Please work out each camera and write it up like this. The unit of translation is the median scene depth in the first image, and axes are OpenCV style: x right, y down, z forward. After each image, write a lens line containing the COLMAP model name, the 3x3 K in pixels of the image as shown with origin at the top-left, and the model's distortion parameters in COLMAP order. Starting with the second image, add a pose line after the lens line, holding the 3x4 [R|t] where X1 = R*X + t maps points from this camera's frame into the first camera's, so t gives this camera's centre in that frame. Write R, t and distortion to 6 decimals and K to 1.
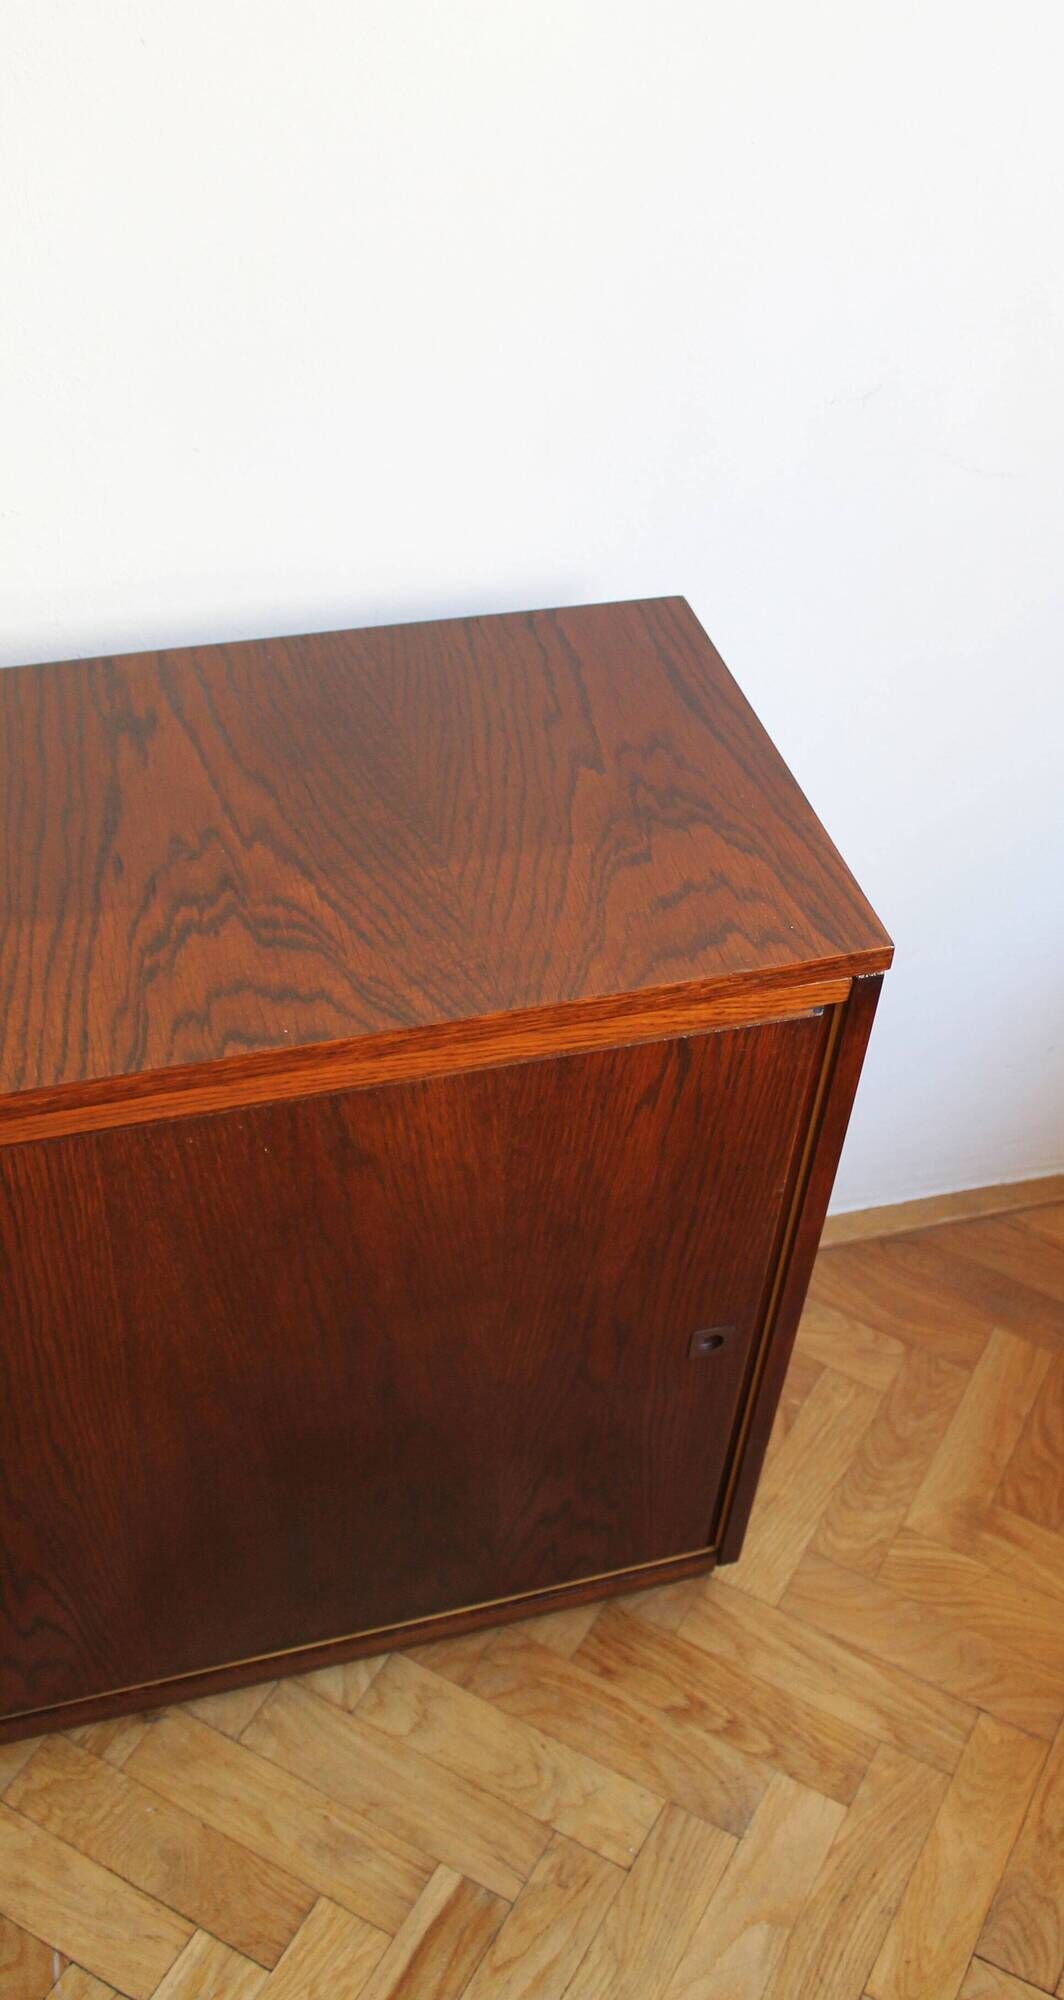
lens RADIAL K [[1907.0, 0, 665.5], [0, 1907.0, 1075.5], [0, 0, 1]] dist [-0.254910, 0.307931]
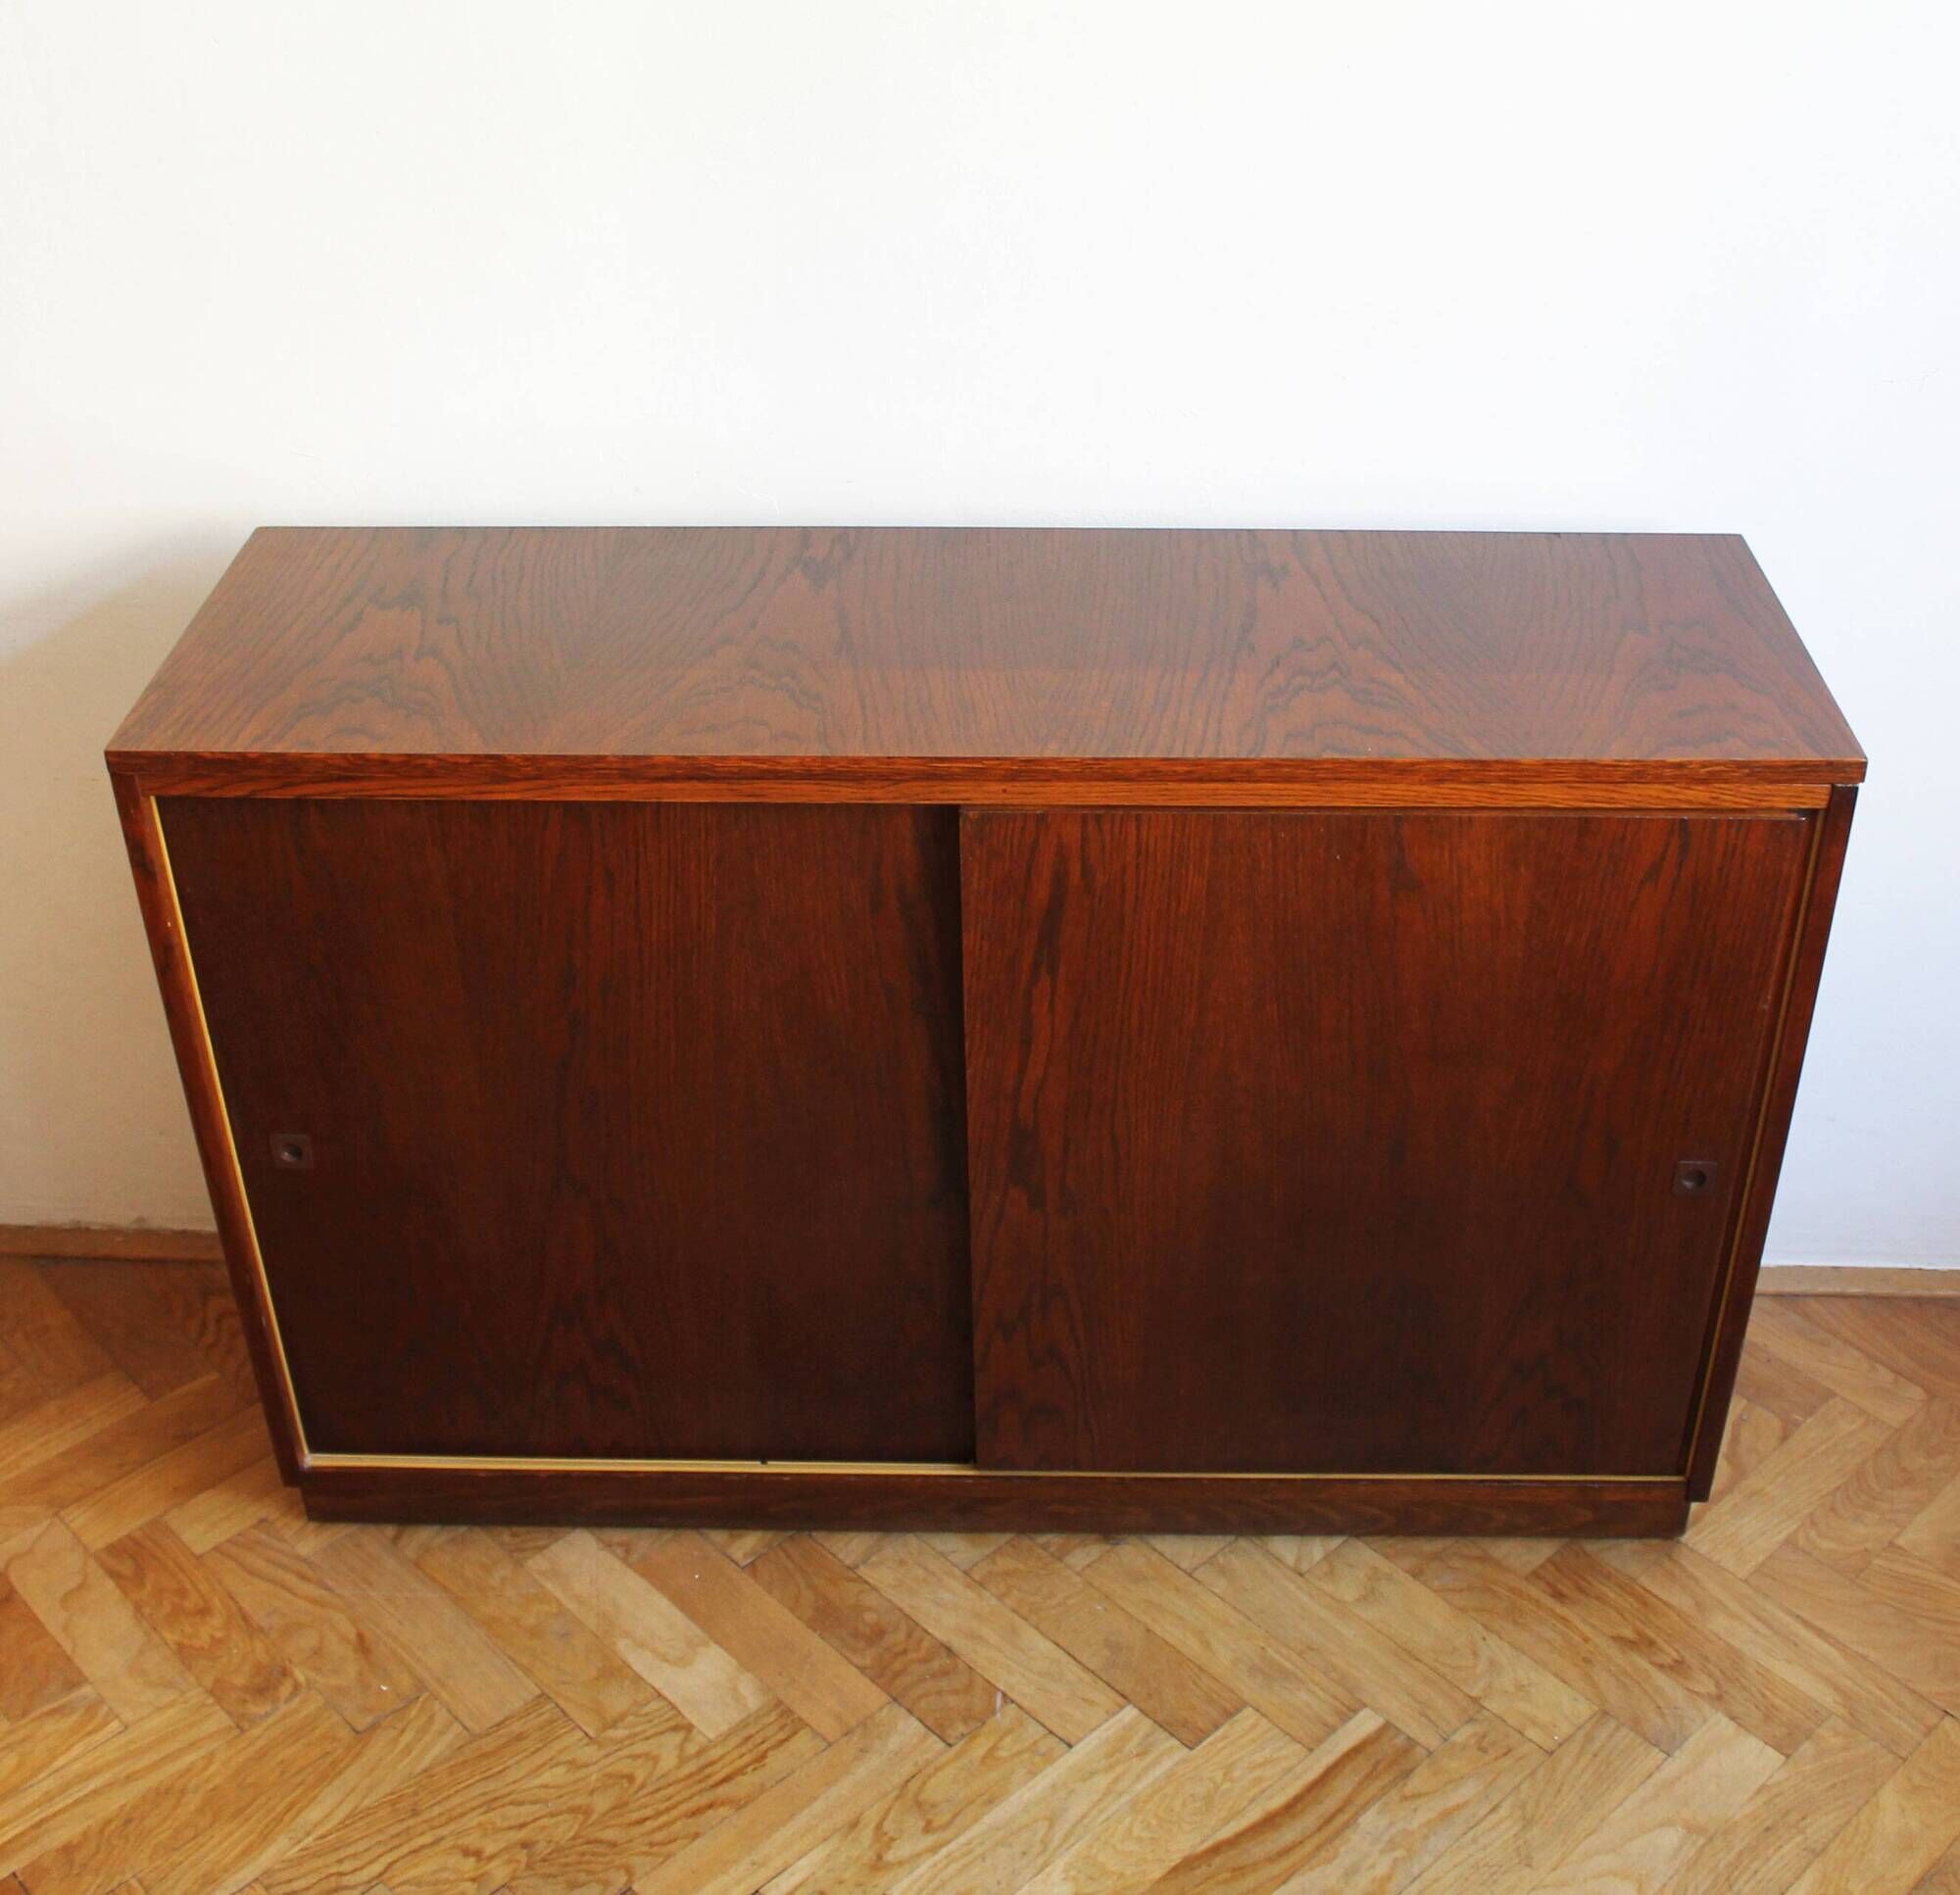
lens RADIAL K [[2635.8, 0, 989.4], [0, 2635.8, 1088.5], [0, 0, 1]] dist [-0.020272, -0.345972]
pose [[0.943506, 0.110364, -0.312437, 0.132245], [-0.164839, 0.974281, -0.153635, 0.475140], [0.287446, 0.196458, 0.937432, -0.671284]]
